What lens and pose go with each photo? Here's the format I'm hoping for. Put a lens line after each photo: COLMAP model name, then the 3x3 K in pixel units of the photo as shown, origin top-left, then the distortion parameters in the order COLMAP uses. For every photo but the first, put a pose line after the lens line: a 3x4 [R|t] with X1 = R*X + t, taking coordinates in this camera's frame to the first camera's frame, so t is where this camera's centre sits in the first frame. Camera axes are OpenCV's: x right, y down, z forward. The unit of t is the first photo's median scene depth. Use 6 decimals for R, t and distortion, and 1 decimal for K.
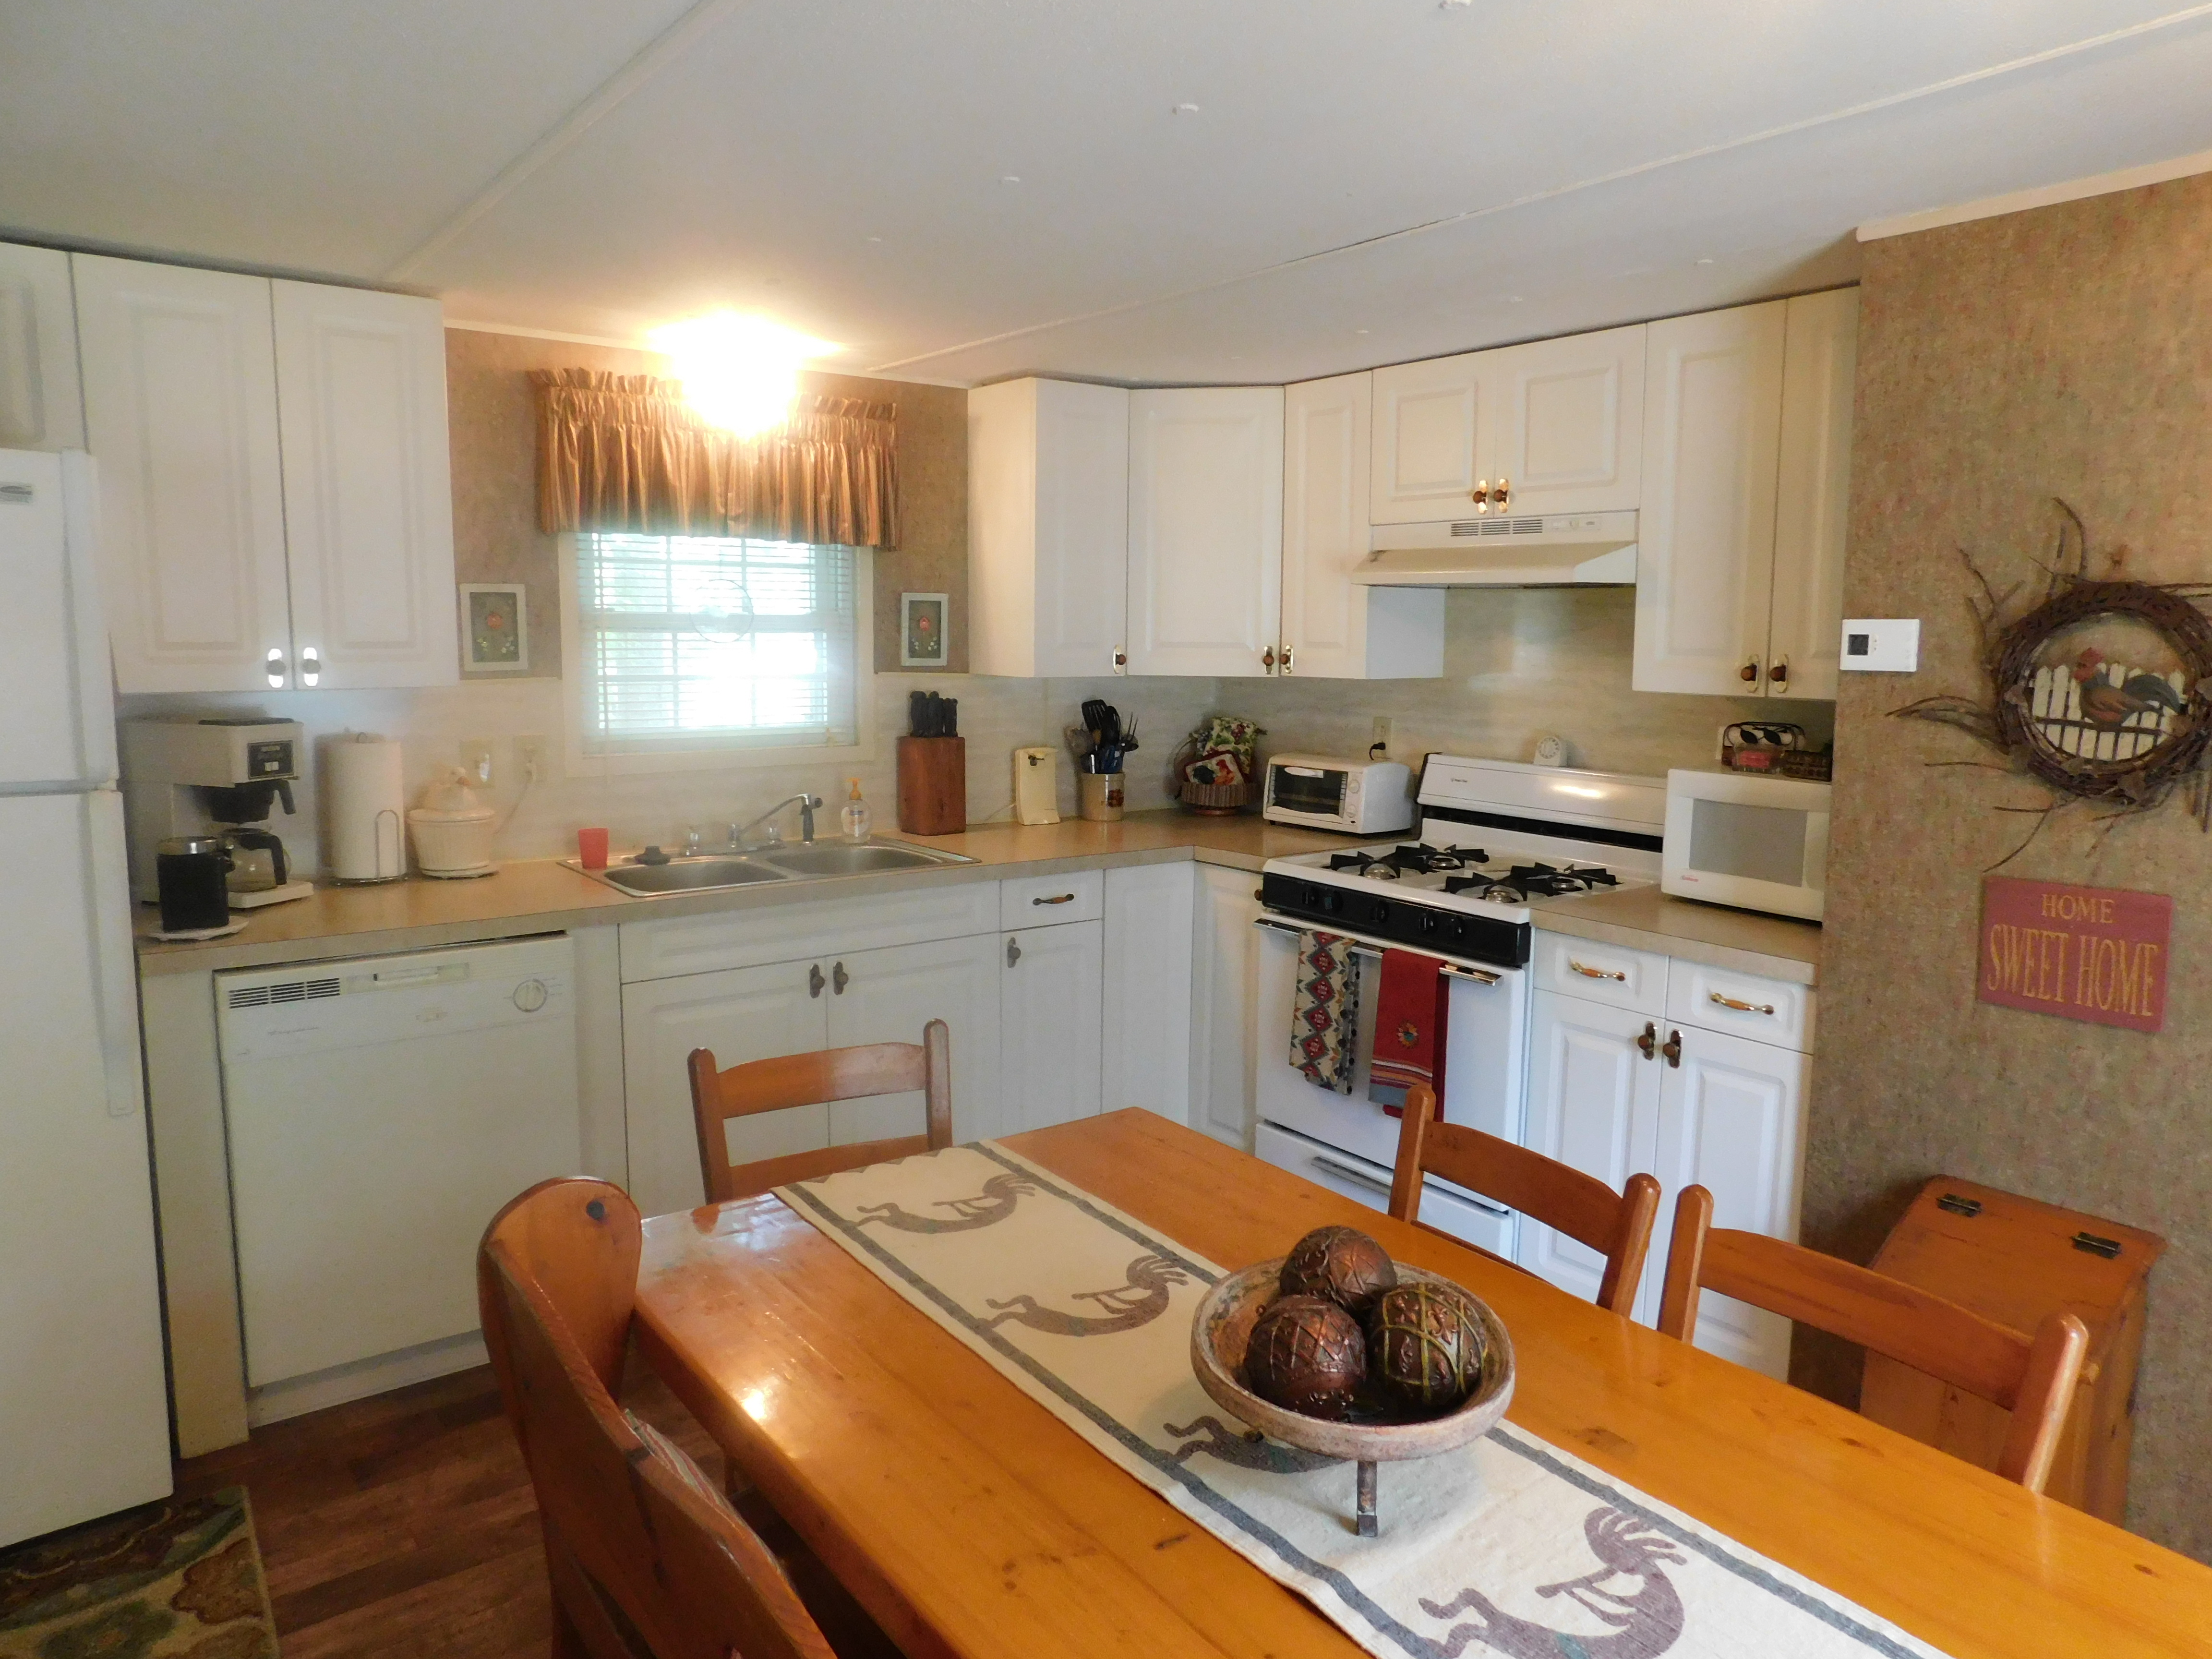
lens RADIAL K [[1458.2, 0, 1113.6], [0, 1458.2, 830.6], [0, 0, 1]] dist [-0.065769, 0.049022]
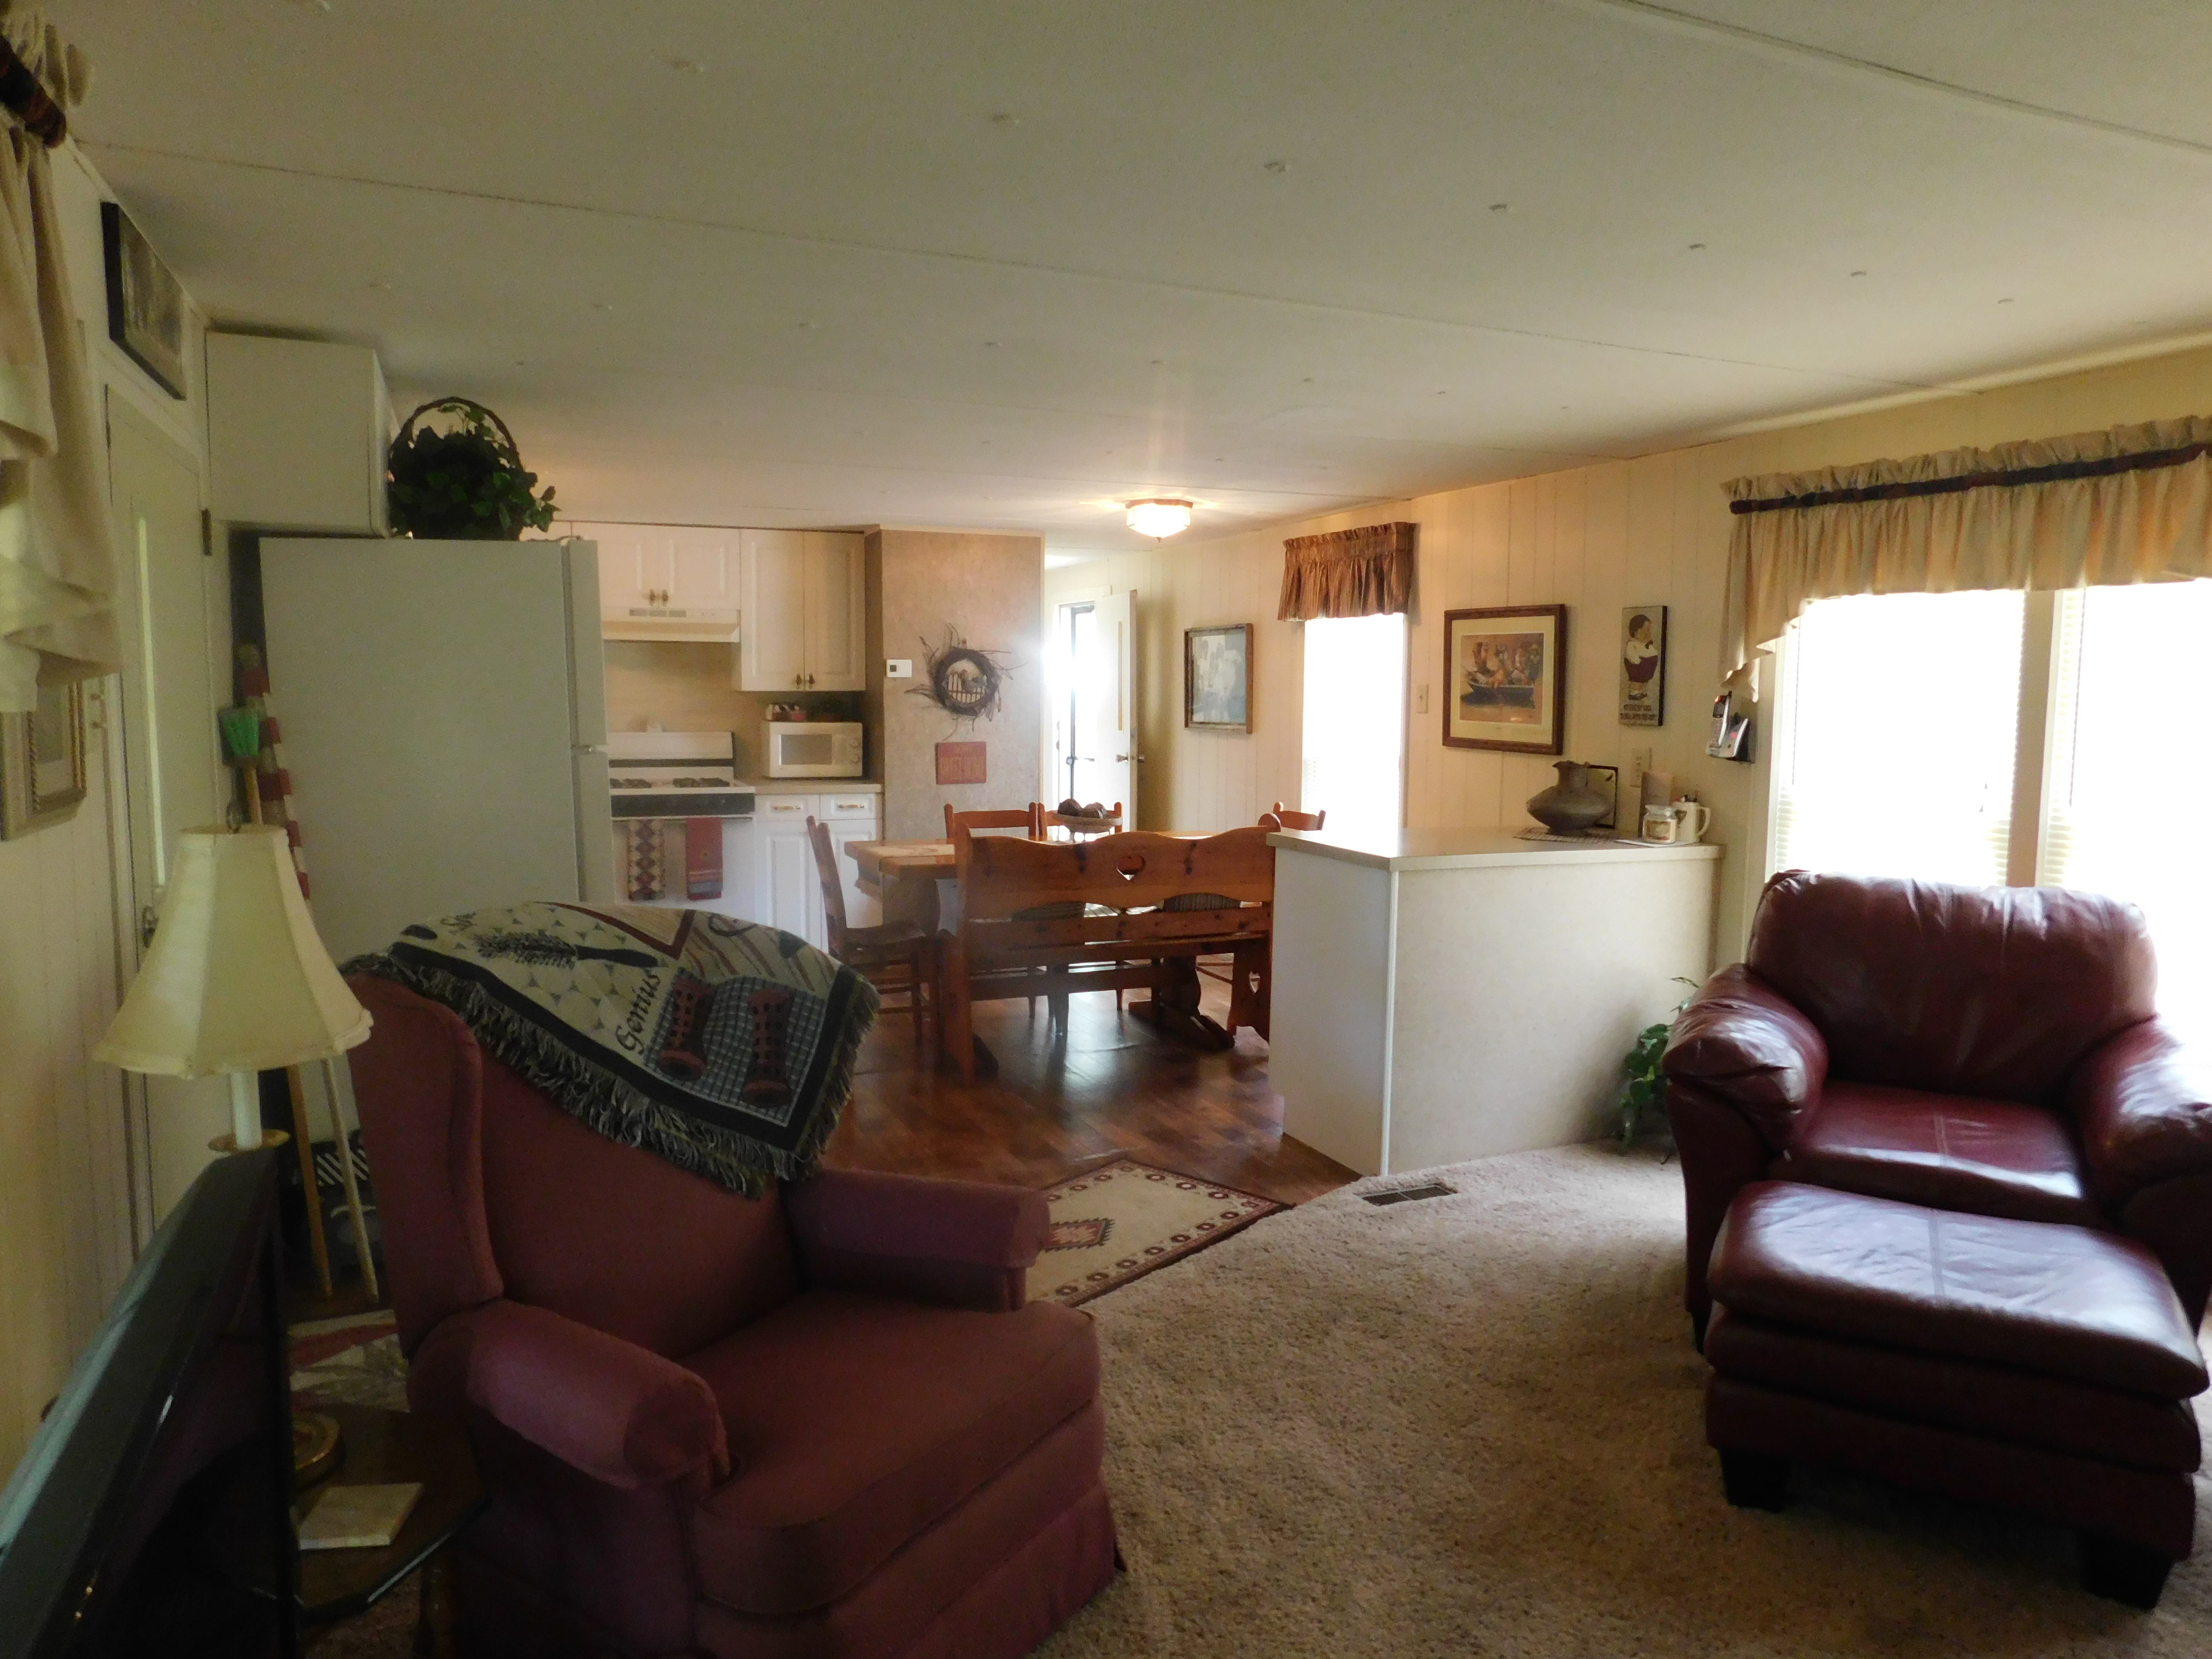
lens RADIAL K [[1458.2, 0, 1101.2], [0, 1458.2, 825.9], [0, 0, 1]] dist [-0.065769, 0.049022]
pose [[0.245985, -0.102582, 0.963830, -1.915750], [0.127452, 0.989173, 0.072752, 0.020855], [-0.960858, 0.104947, 0.256396, -0.100692]]
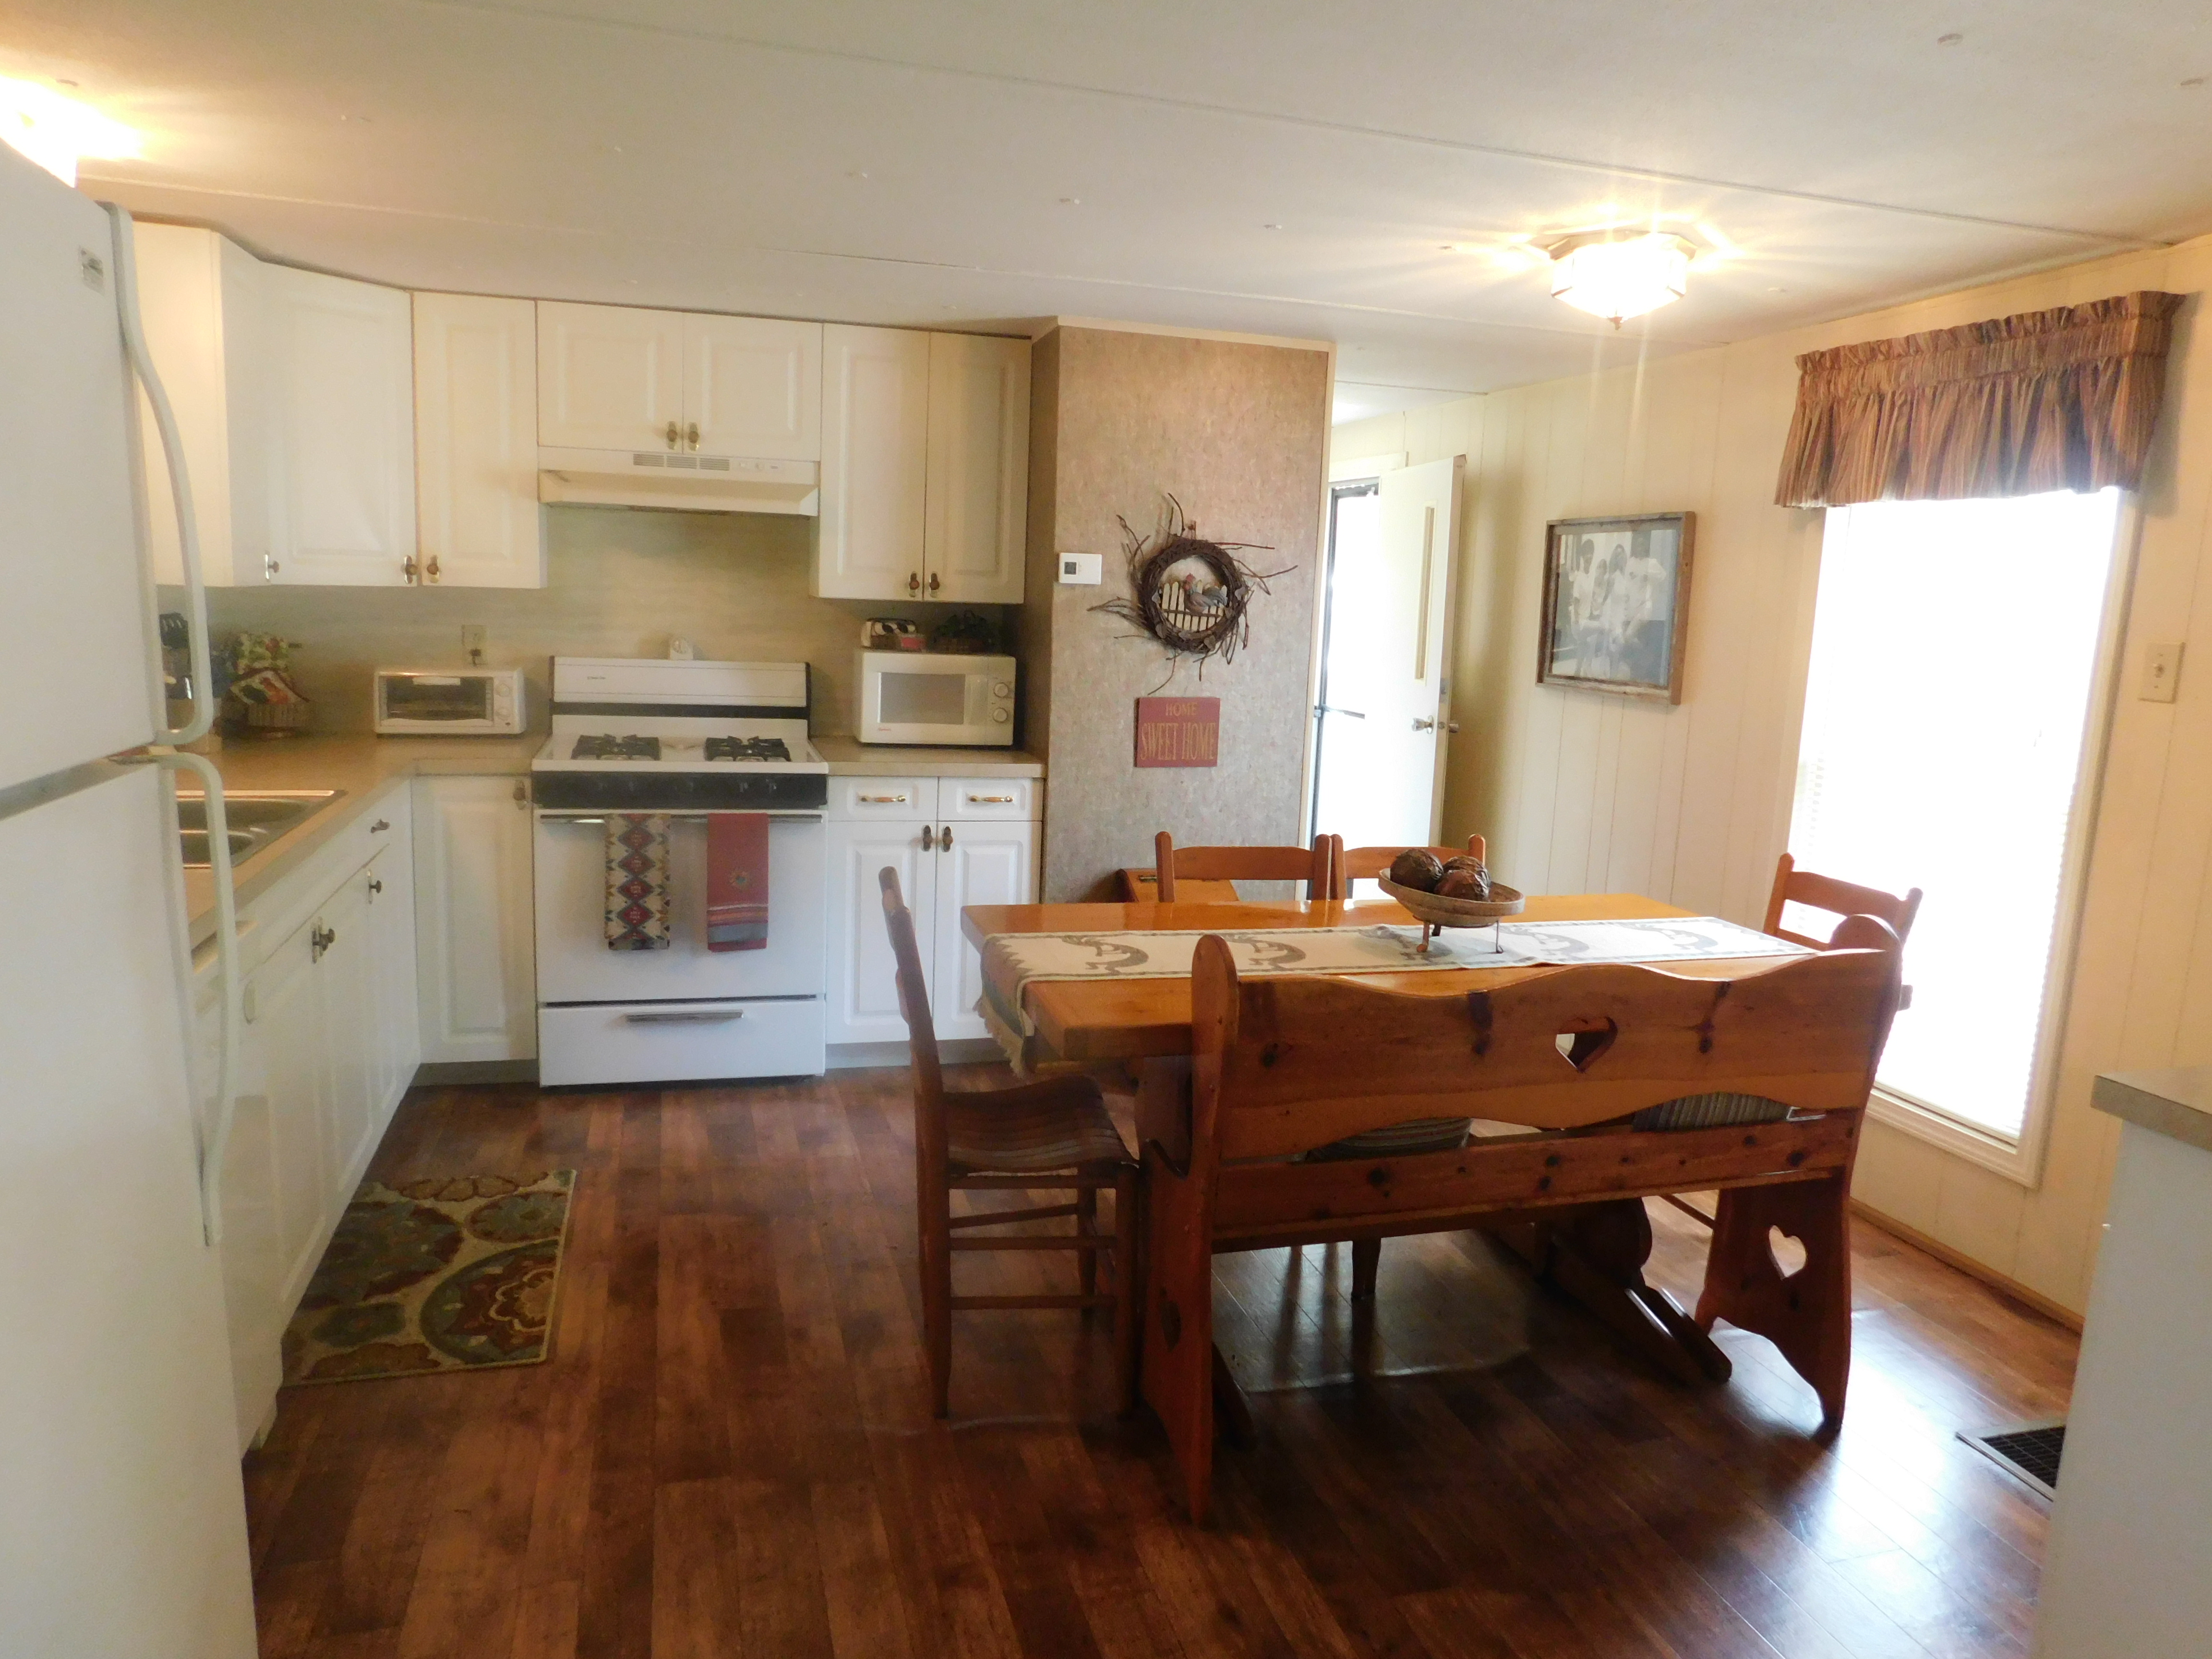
lens RADIAL K [[1458.2, 0, 1091.9], [0, 1458.2, 827.2], [0, 0, 1]] dist [-0.065769, 0.049022]
pose [[0.366622, -0.147142, 0.918661, -0.932367], [0.090081, 0.988389, 0.122361, -0.030848], [-0.925999, 0.037894, 0.375620, 0.298911]]
